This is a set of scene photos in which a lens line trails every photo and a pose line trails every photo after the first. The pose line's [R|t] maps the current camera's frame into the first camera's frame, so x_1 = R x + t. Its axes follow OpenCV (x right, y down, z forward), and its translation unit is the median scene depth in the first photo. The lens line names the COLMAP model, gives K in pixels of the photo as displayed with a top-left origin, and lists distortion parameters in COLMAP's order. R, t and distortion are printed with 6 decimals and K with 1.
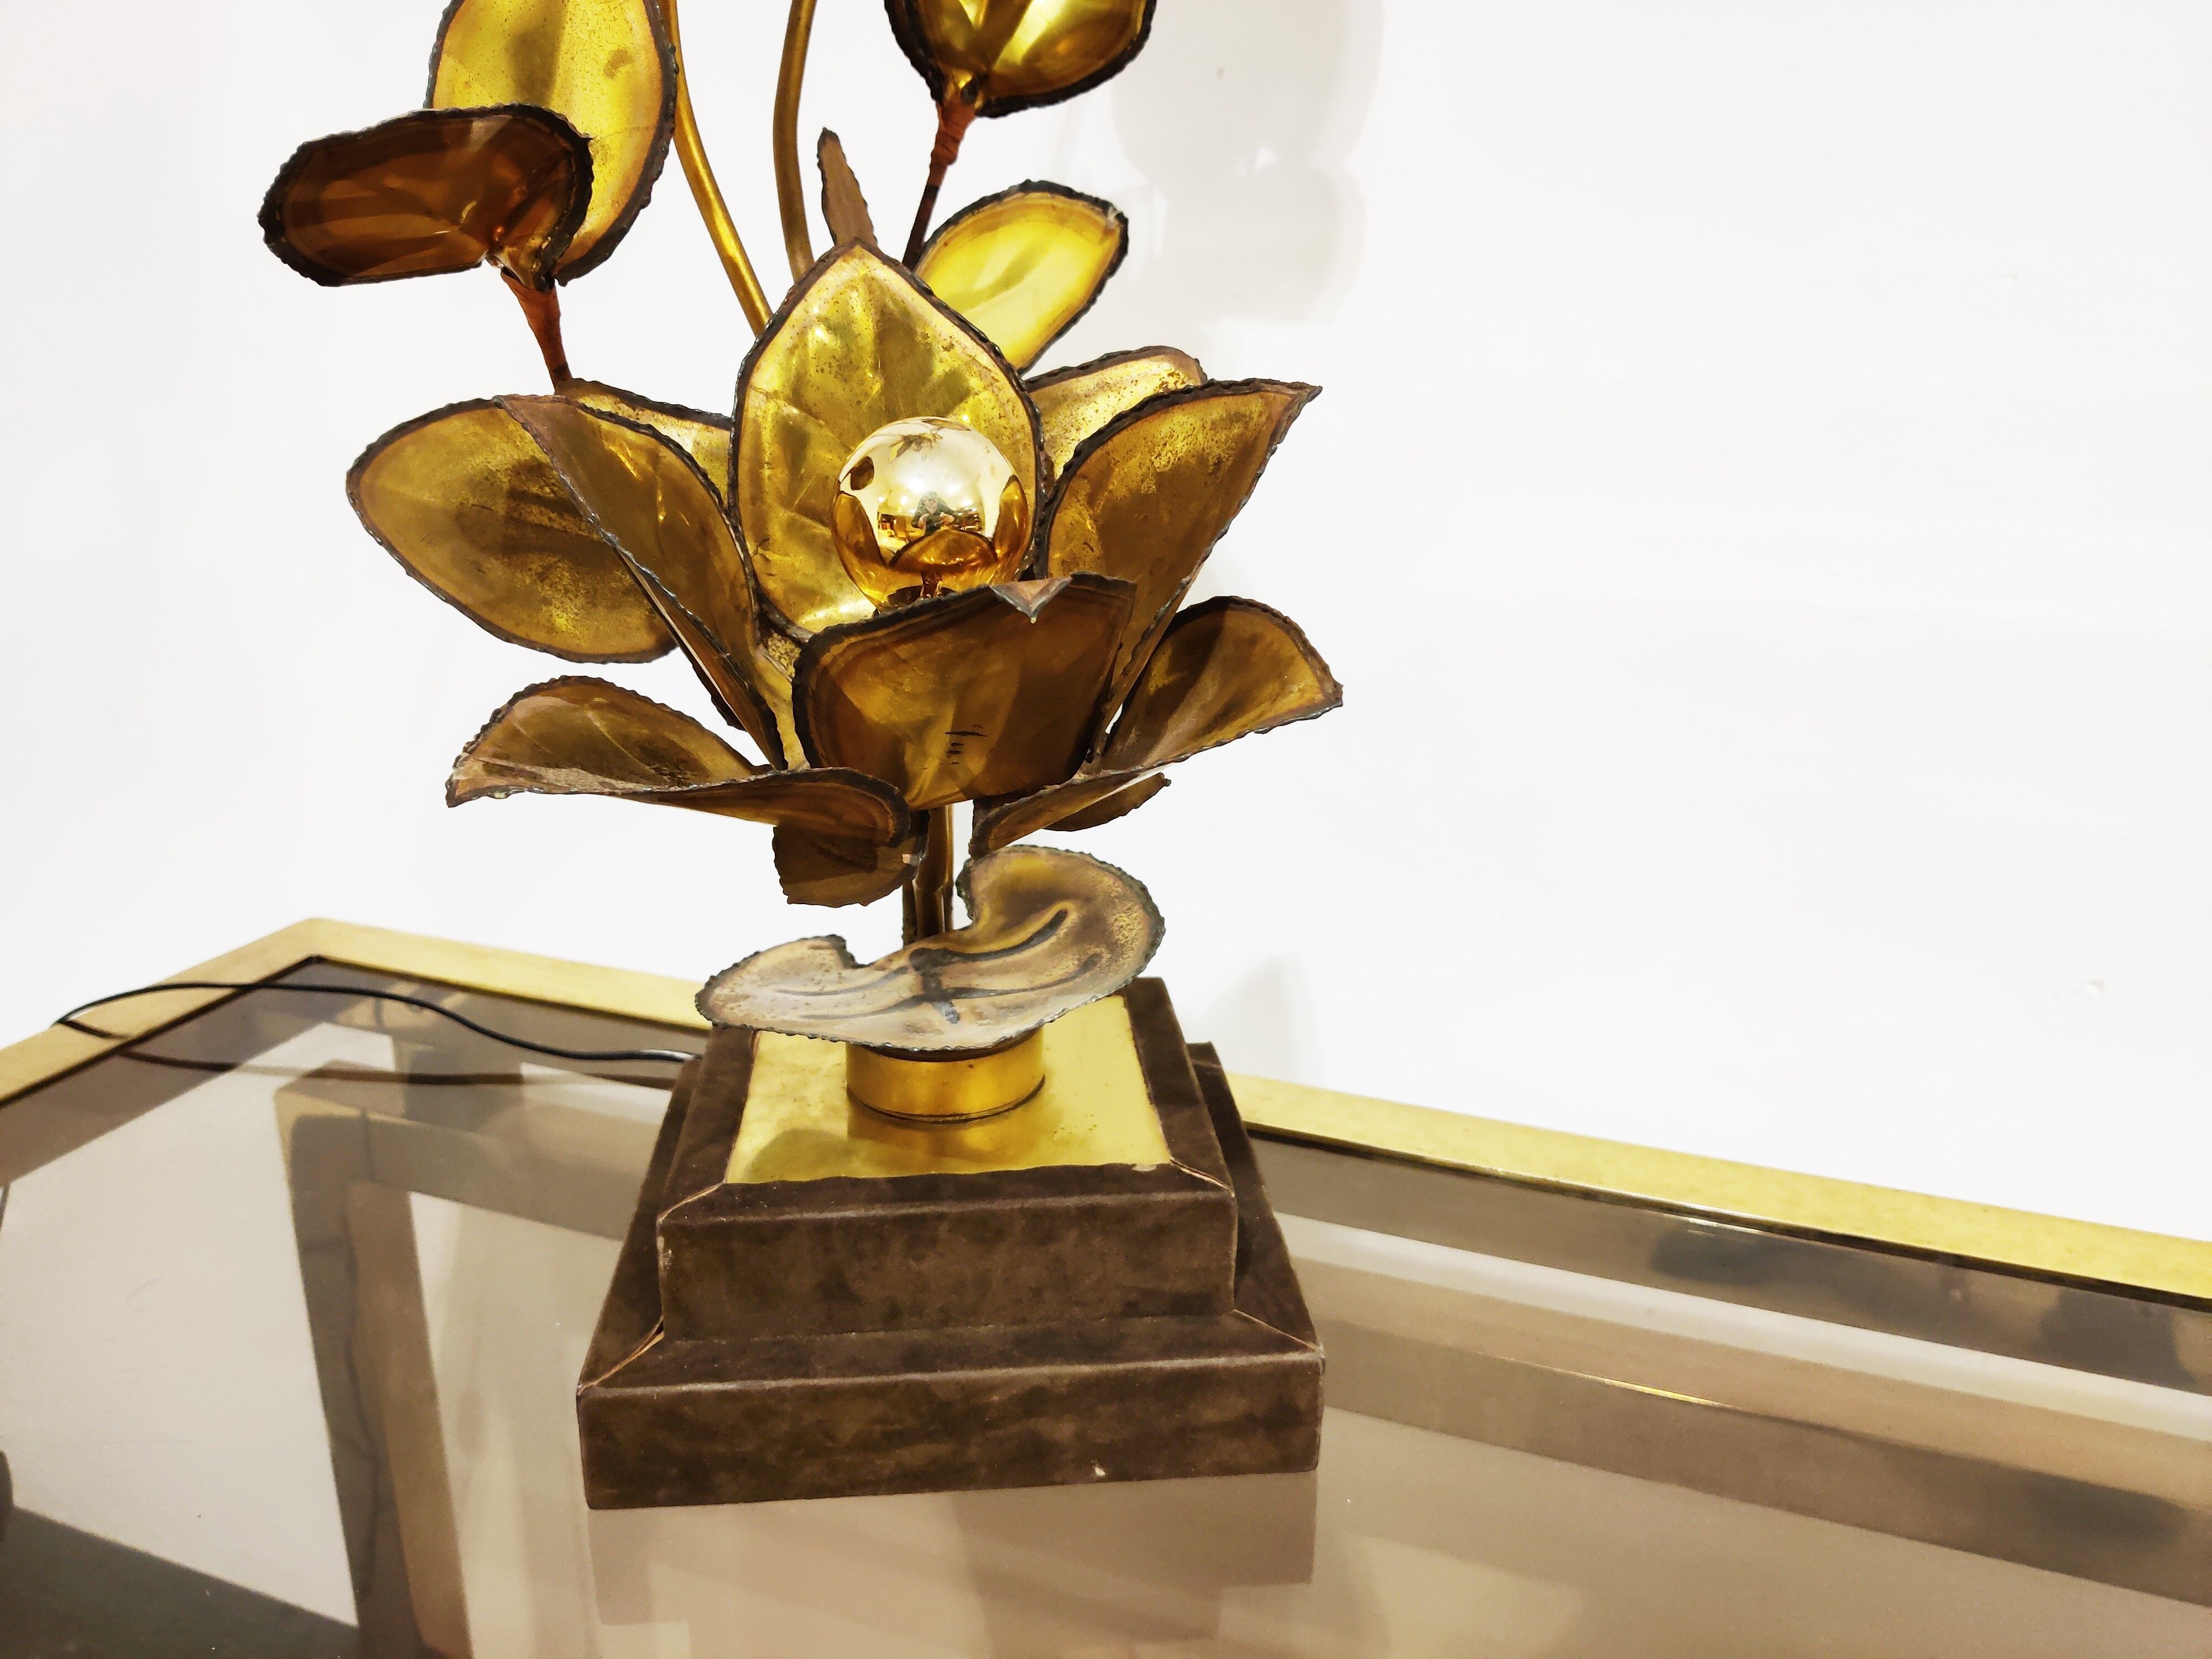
lens RADIAL K [[1705.1, 0, 1133.2], [0, 1705.1, 845.3], [0, 0, 1]] dist [0.008119, -0.033200]
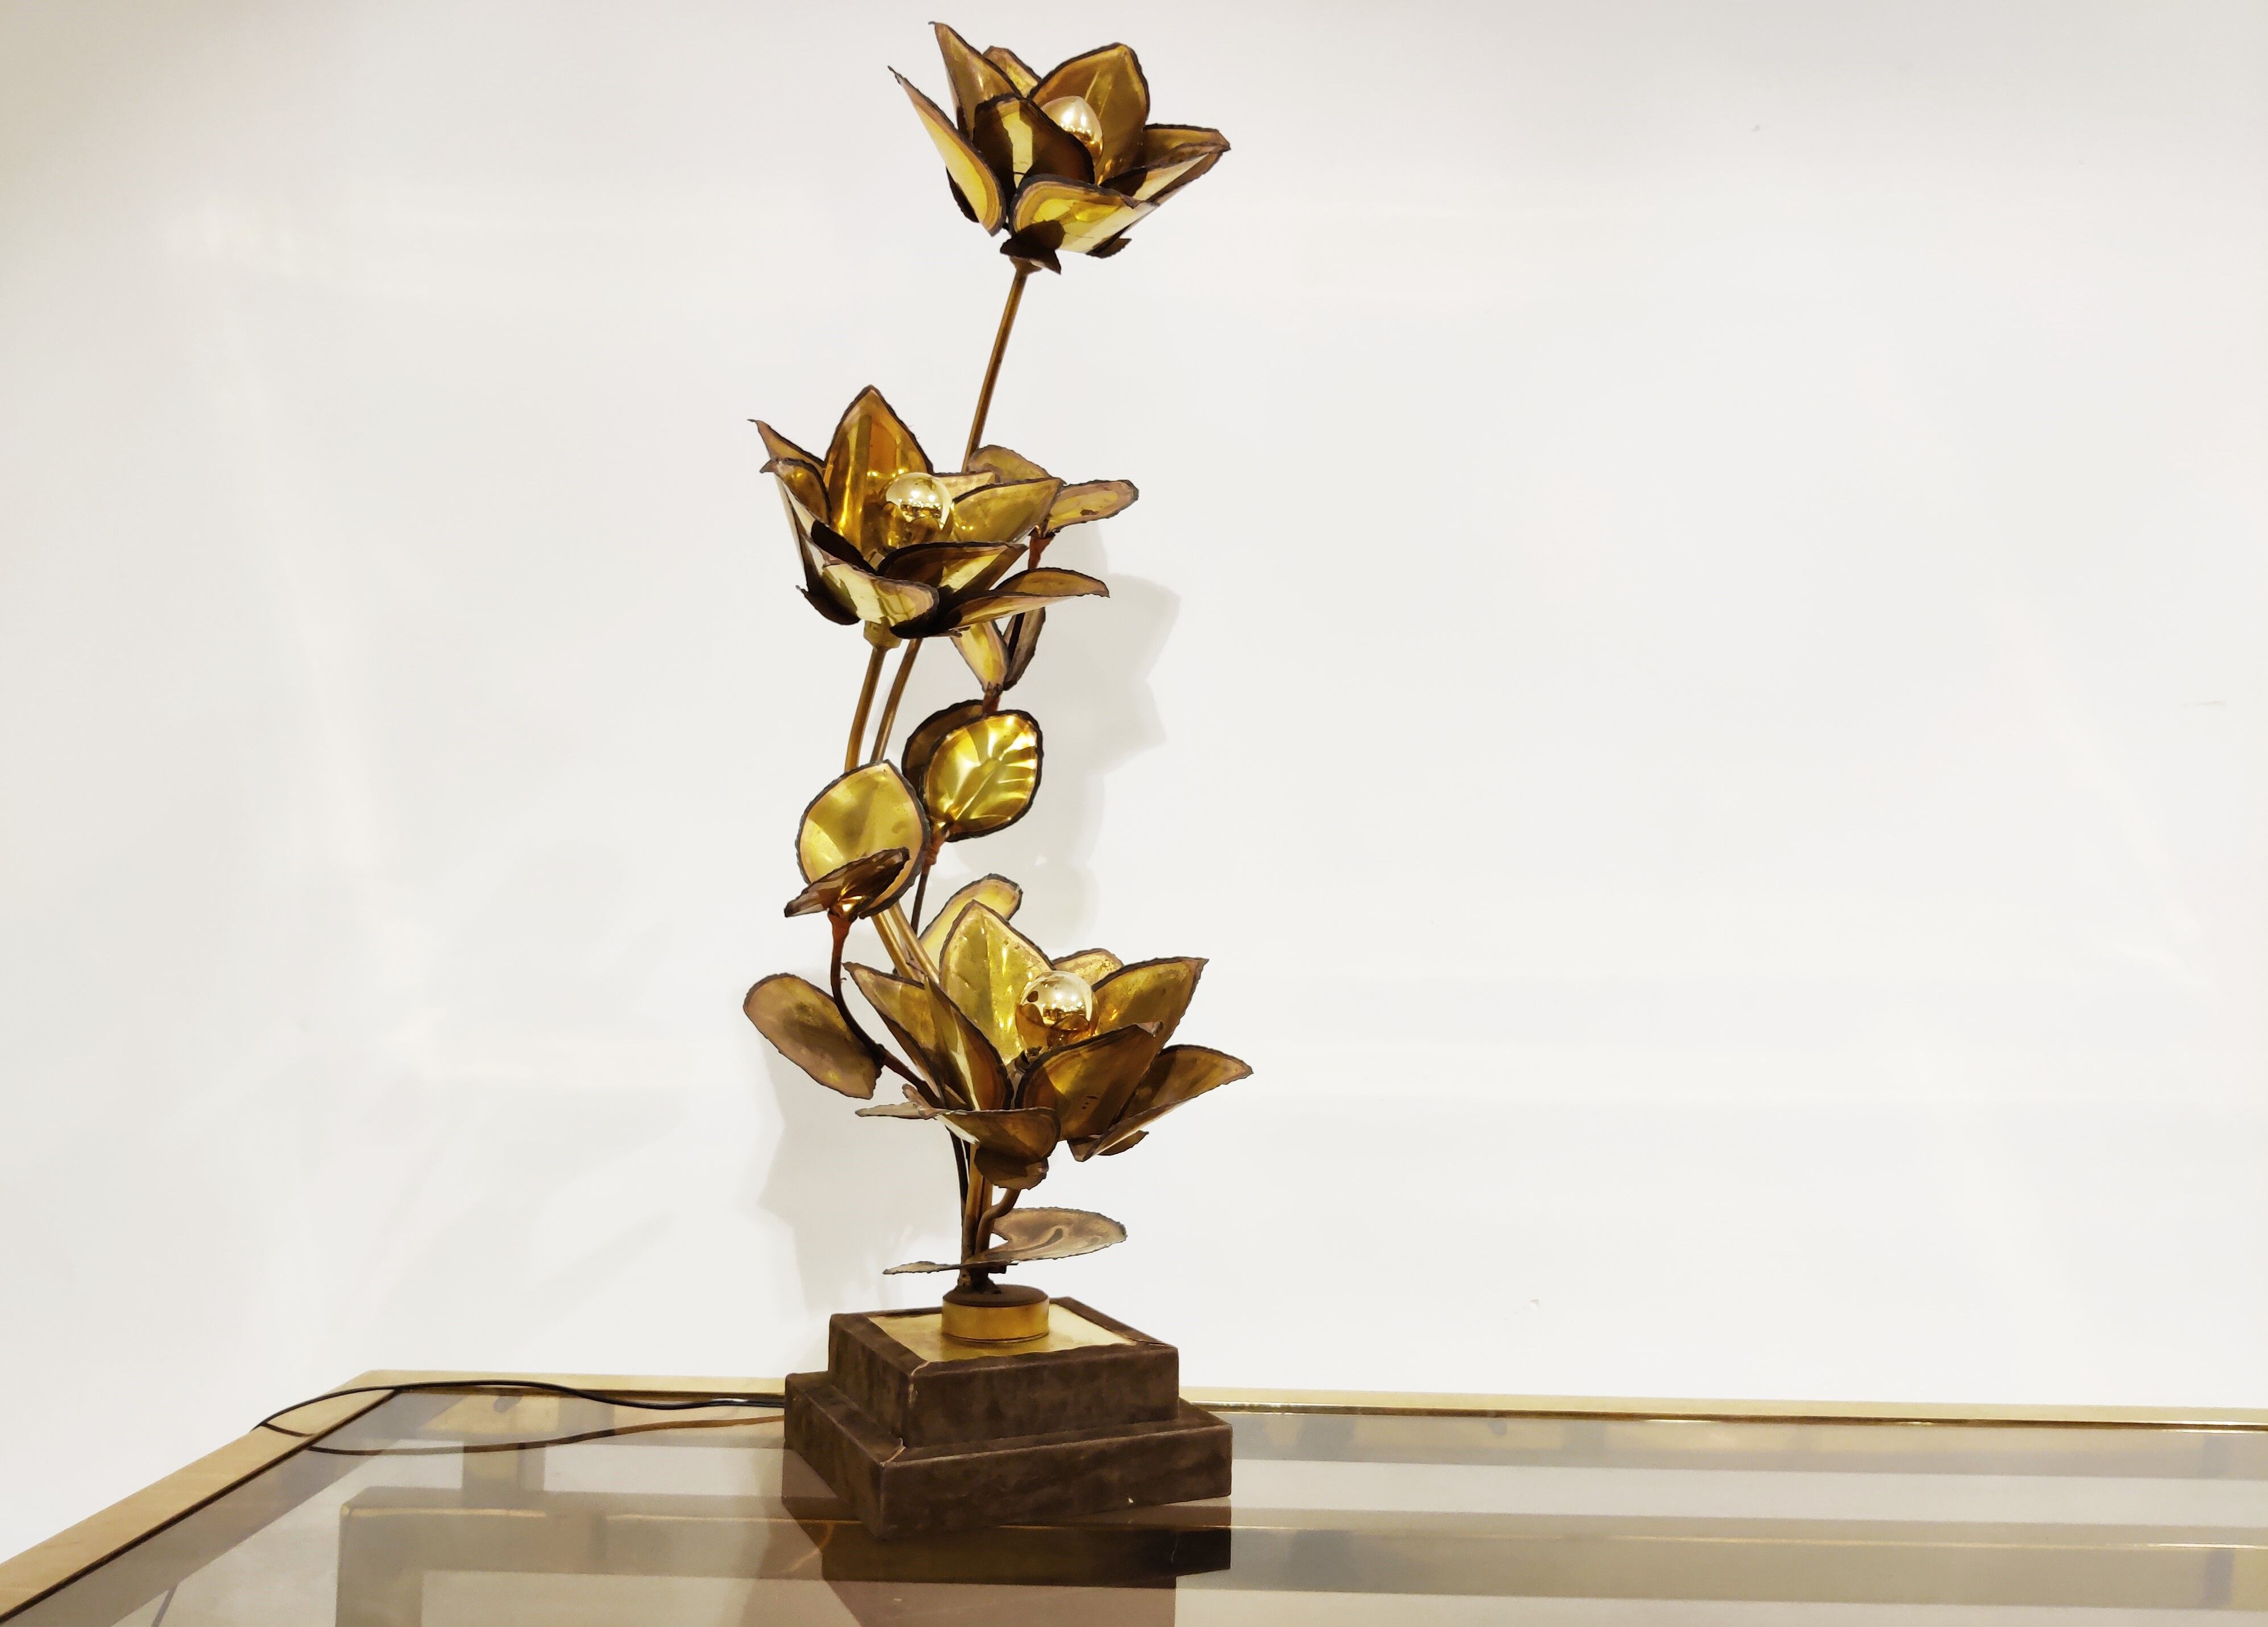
lens RADIAL K [[1750.9, 0, 1136.8], [0, 1750.9, 823.9], [0, 0, 1]] dist [0.024899, -0.028606]
pose [[0.945354, 0.023800, 0.325176, -0.684413], [0.102082, 0.925583, -0.364520, 0.385844], [-0.309653, 0.377795, 0.872574, -1.037867]]
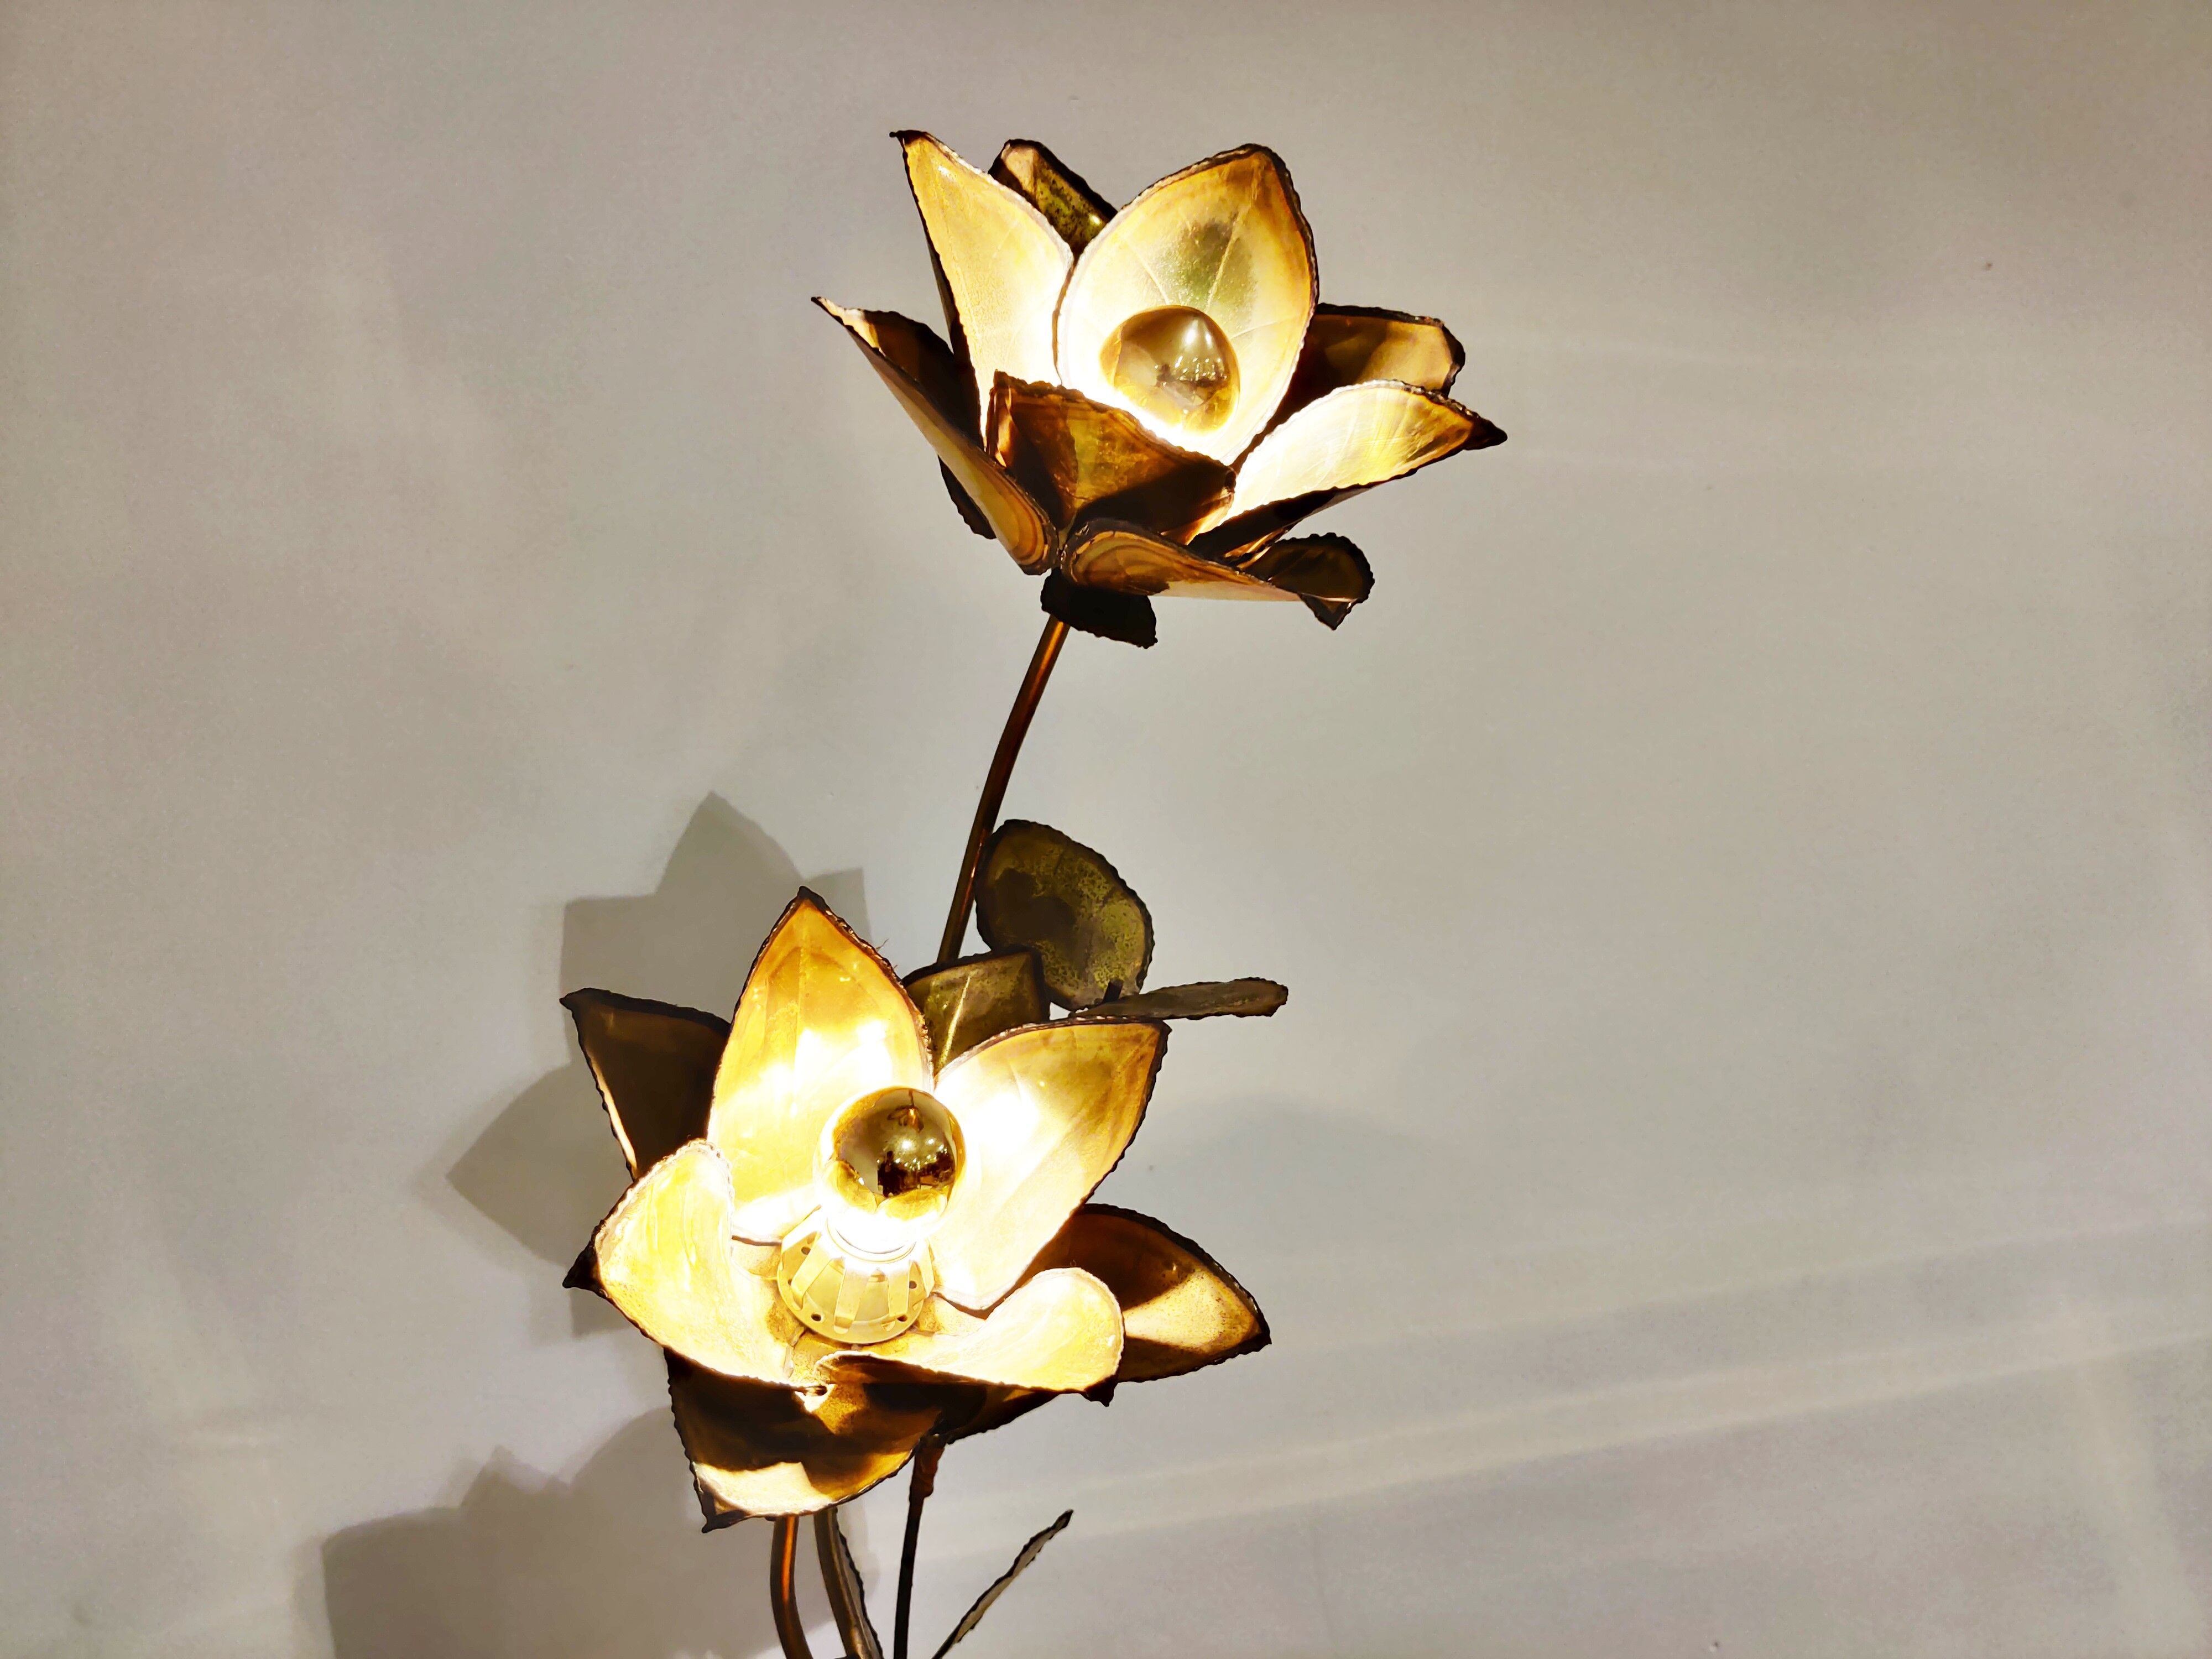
lens RADIAL K [[1705.1, 0, 1149.8], [0, 1705.1, 826.2], [0, 0, 1]] dist [0.008119, -0.033200]
pose [[0.934769, -0.043804, 0.352546, -0.472769], [0.118864, 0.973739, -0.194176, -0.772770], [-0.334782, 0.223415, 0.915427, -0.322300]]
